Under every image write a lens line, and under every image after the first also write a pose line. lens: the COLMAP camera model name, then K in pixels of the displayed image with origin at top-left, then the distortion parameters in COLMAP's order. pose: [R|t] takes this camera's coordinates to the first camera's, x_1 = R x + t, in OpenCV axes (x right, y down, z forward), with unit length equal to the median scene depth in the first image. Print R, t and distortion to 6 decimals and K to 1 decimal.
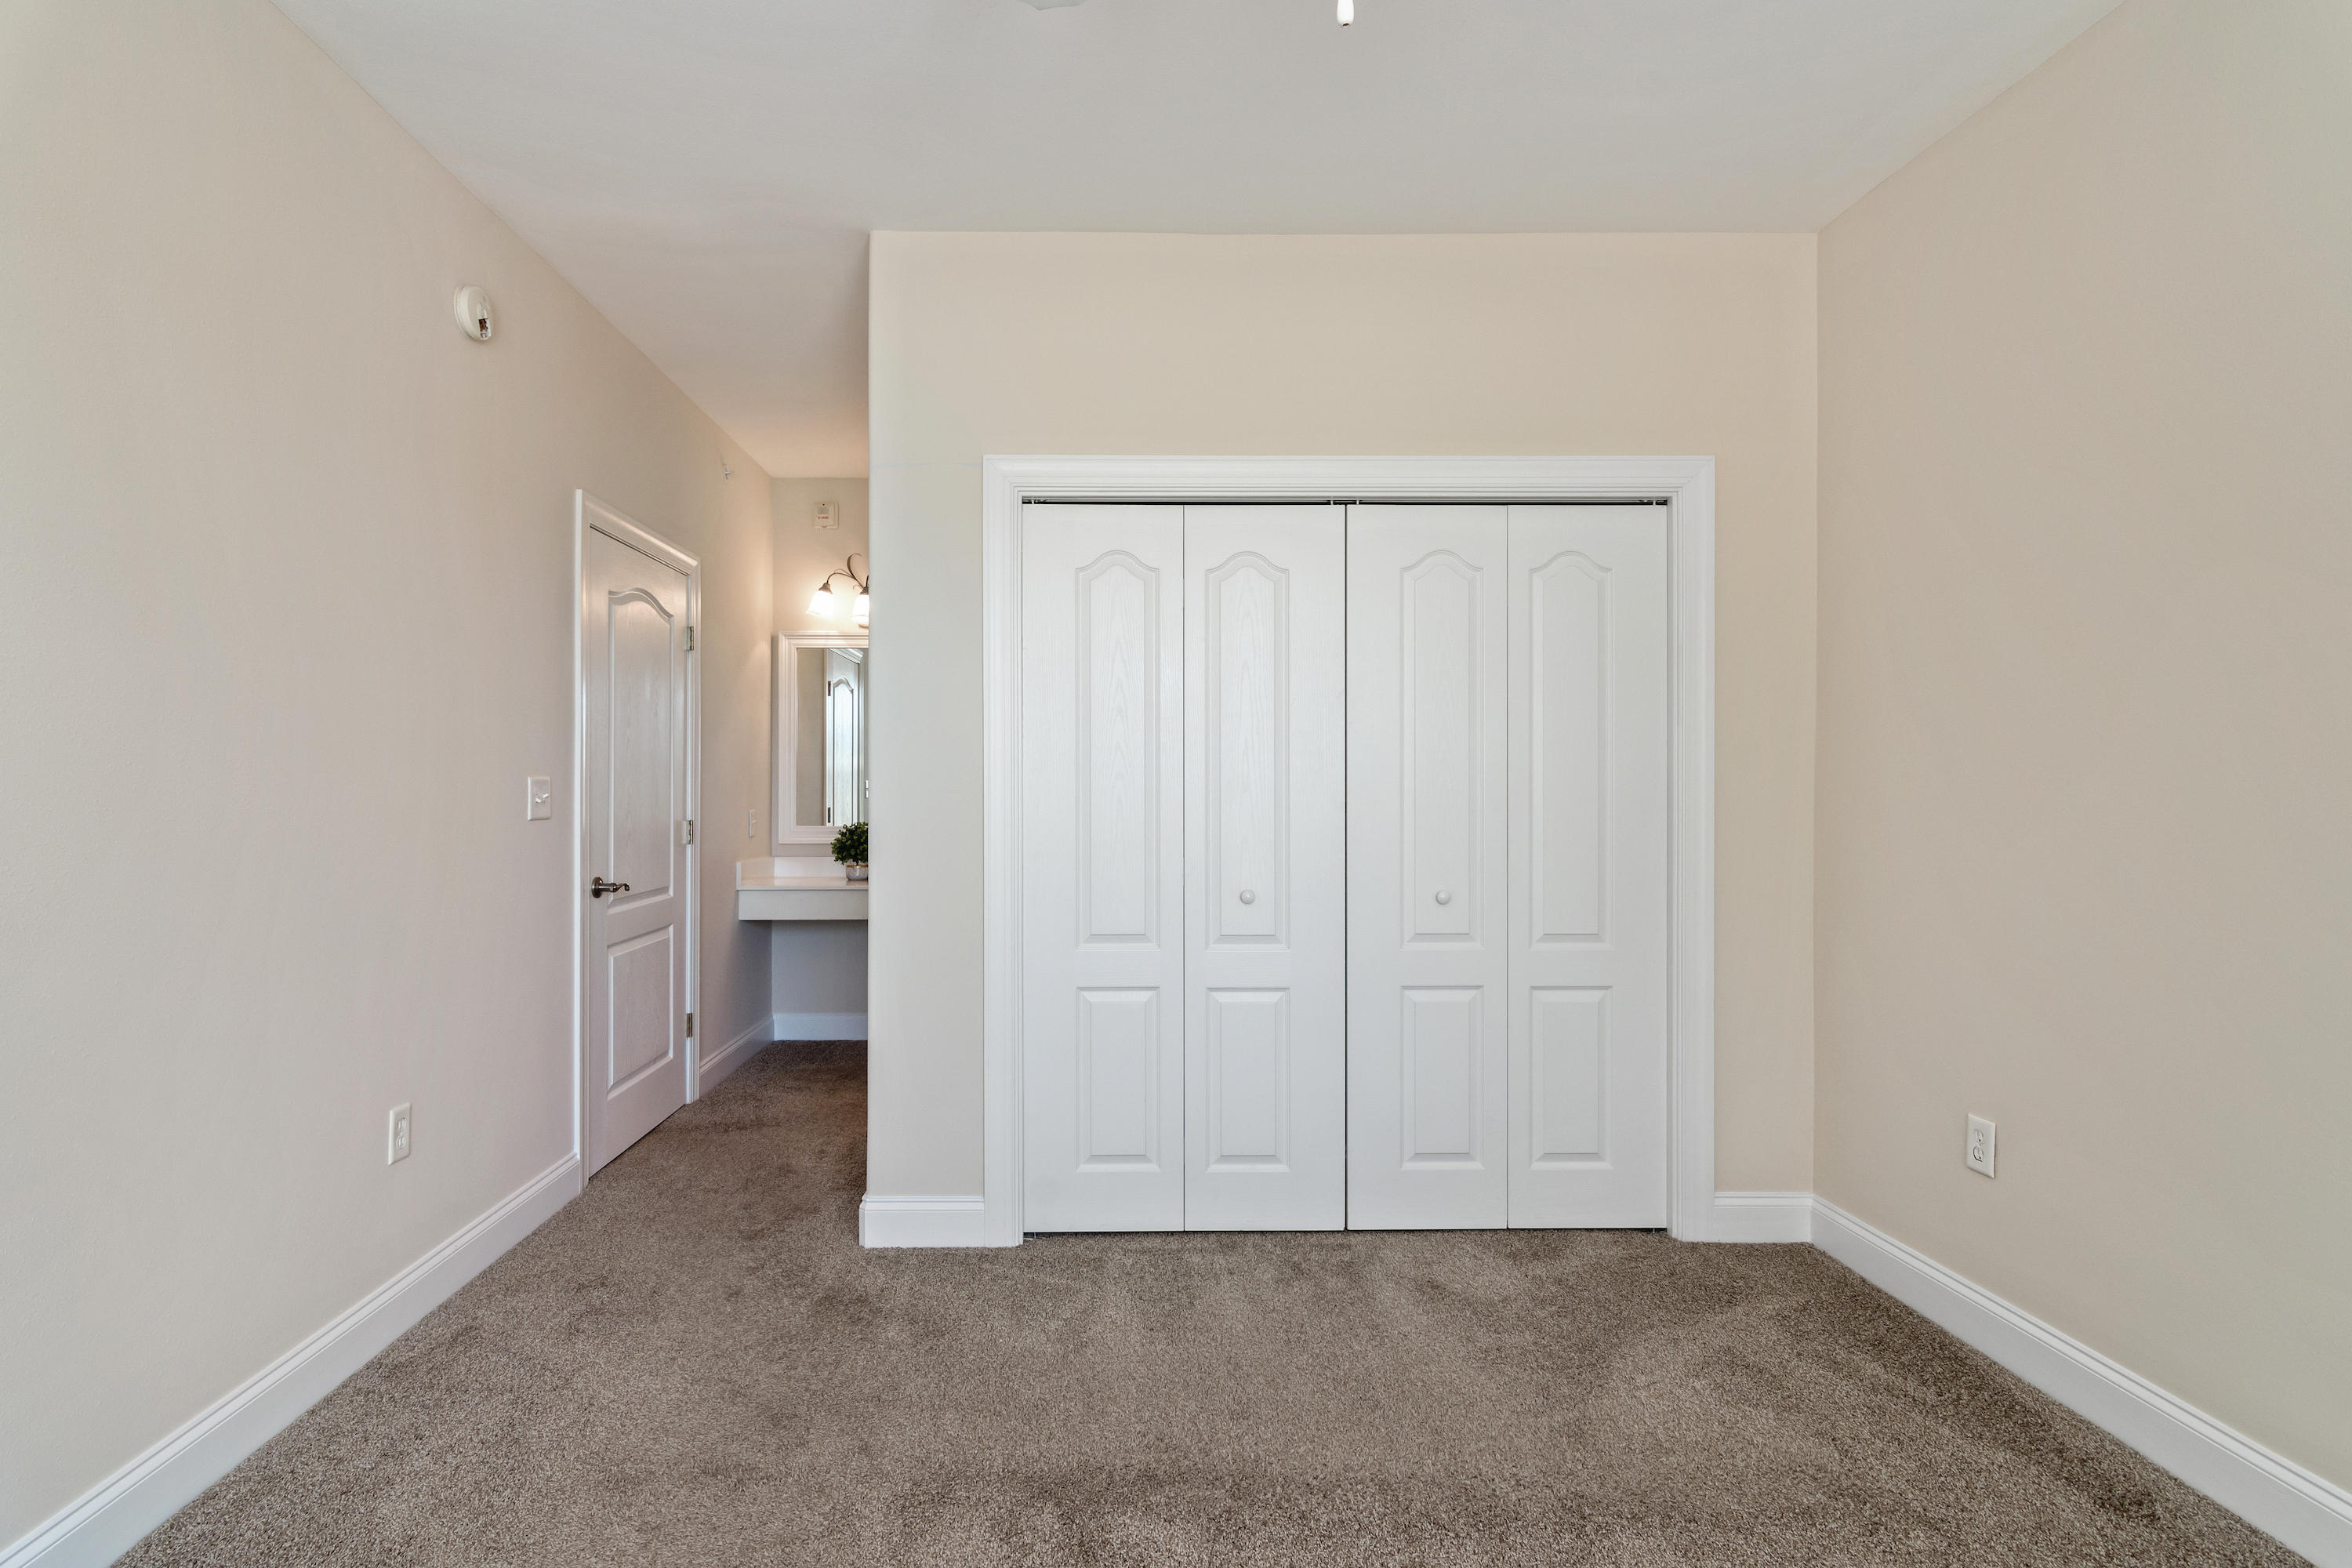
lens RADIAL K [[1191.6, 0, 1101.8], [0, 1191.6, 772.9], [0, 0, 1]] dist [0.000126, 0.000318]
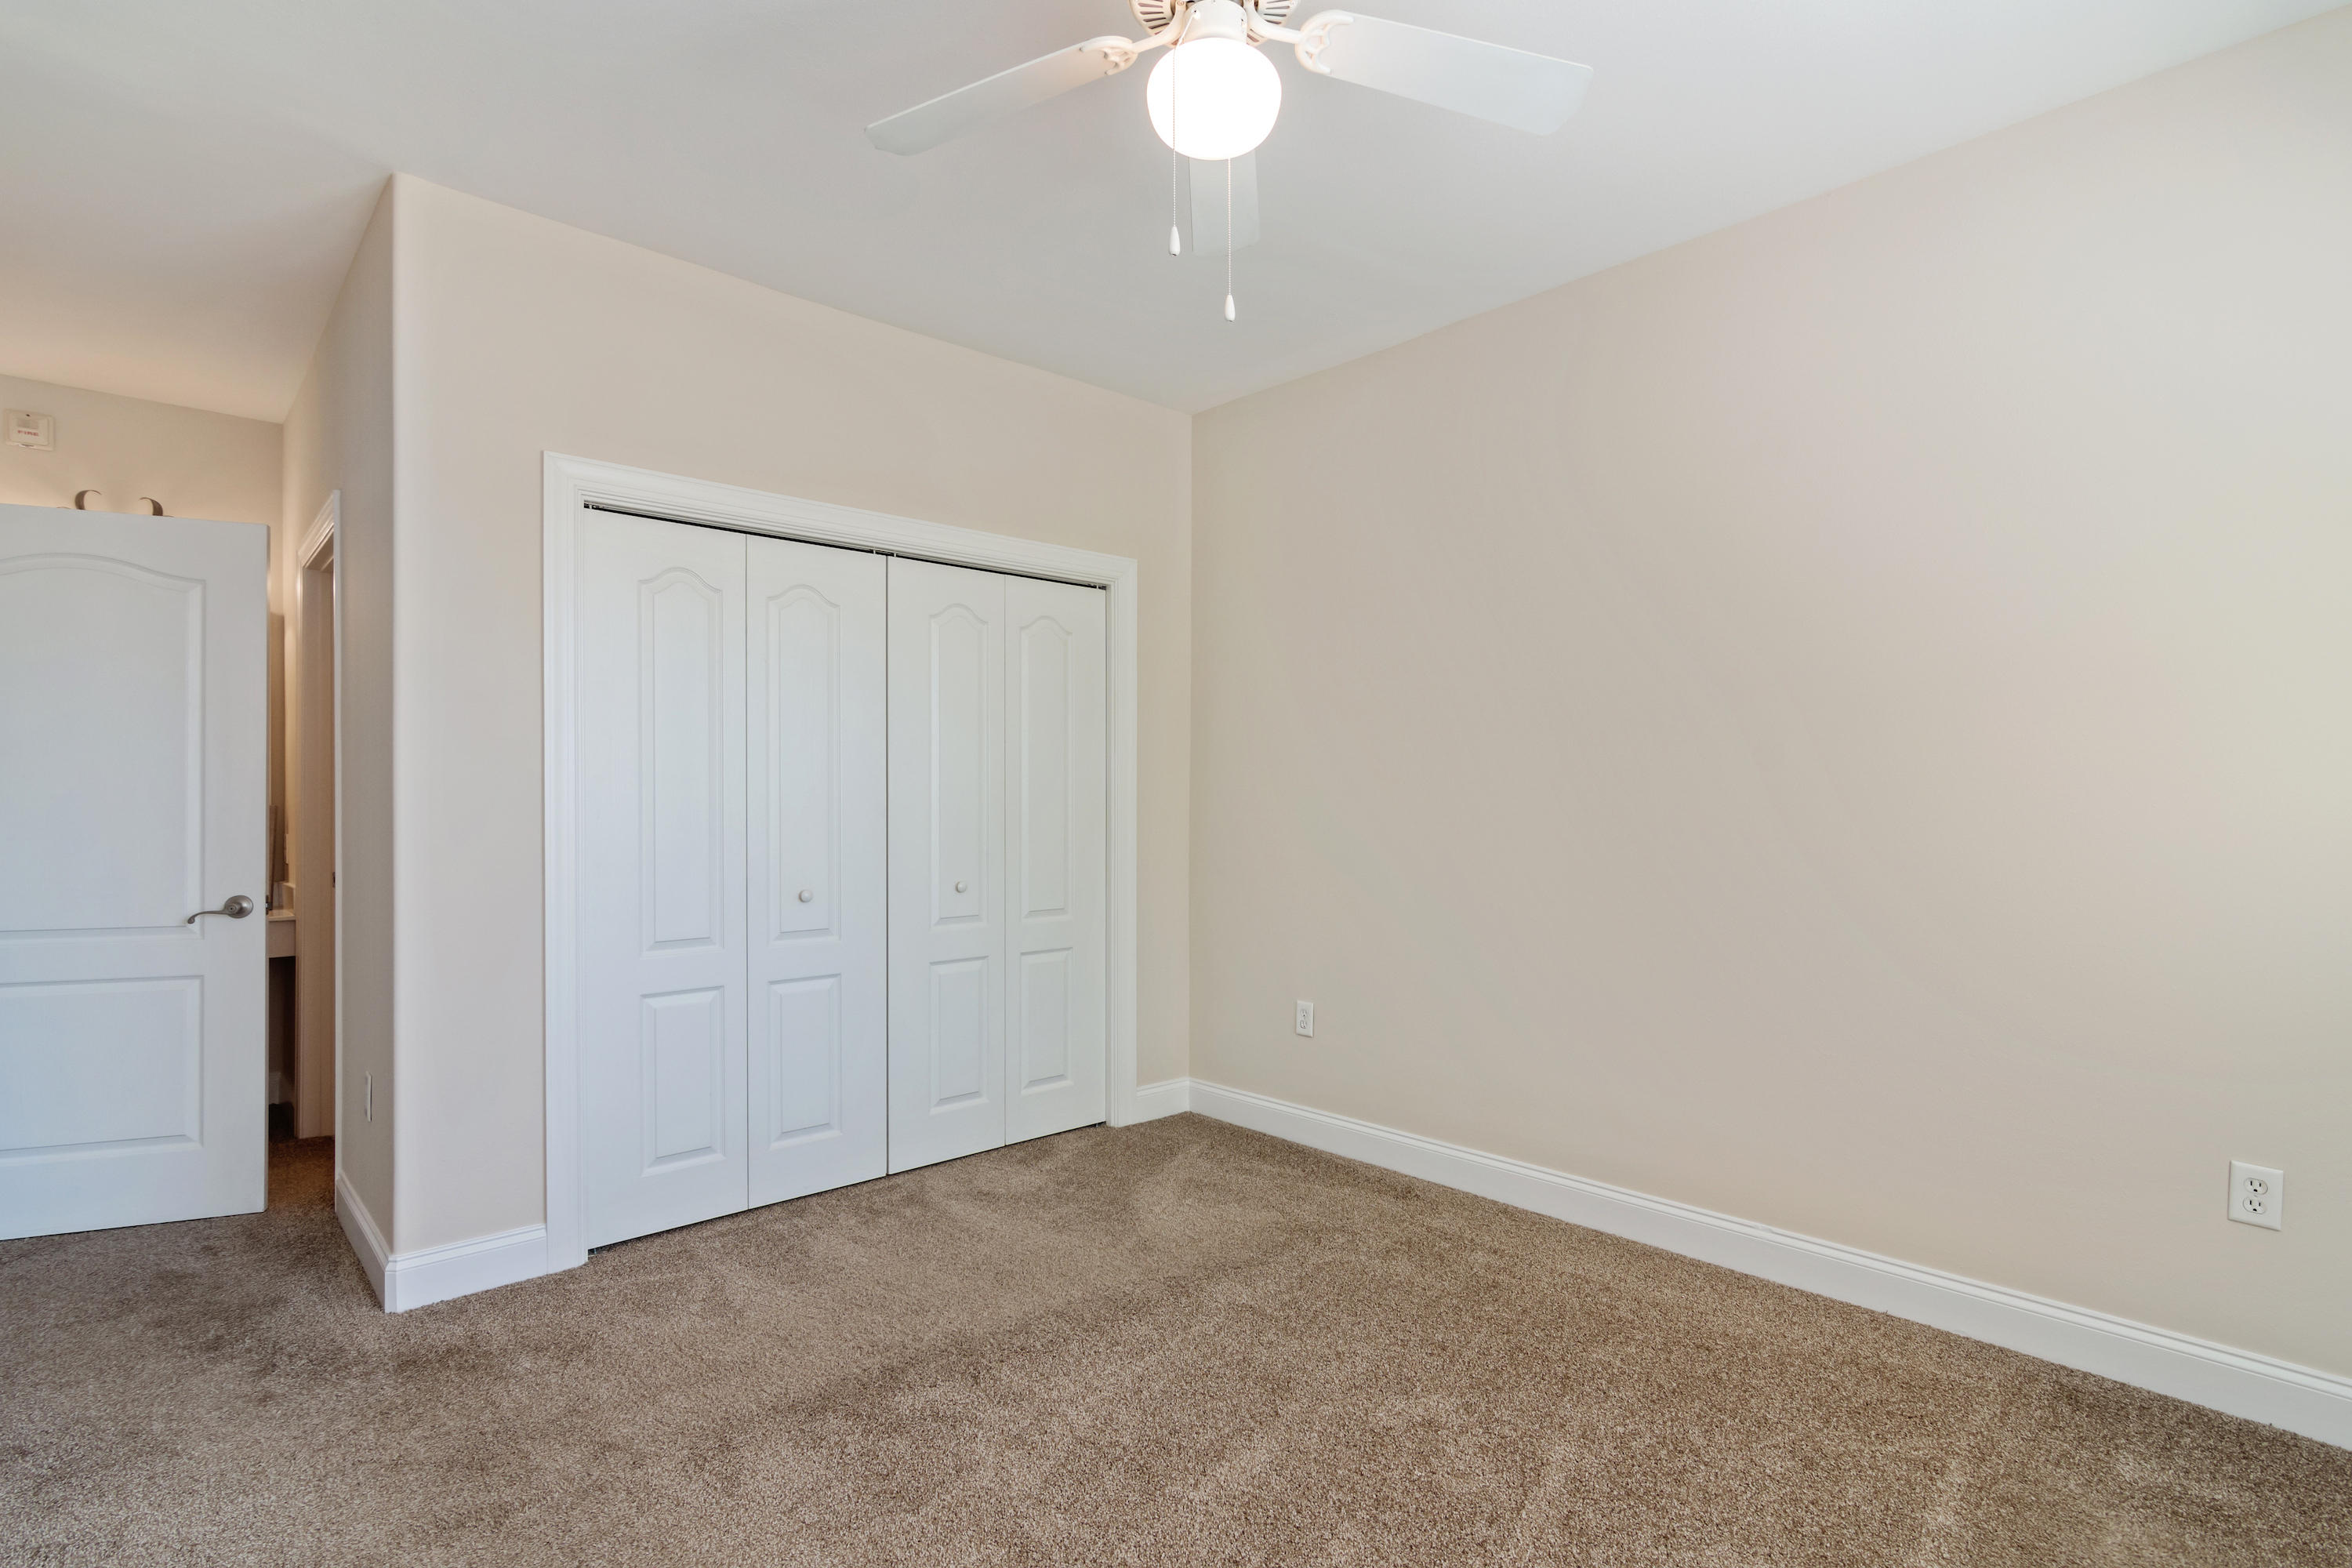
lens RADIAL K [[1200.3, 0, 1176.0], [0, 1200.3, 784.0], [0, 0, 1]] dist [0.002886, 0.001124]
pose [[0.731762, 0.008277, 0.681510, -0.409271], [-0.007670, 0.999963, -0.003910, 0.001438], [-0.681517, -0.002366, 0.731798, -0.058885]]
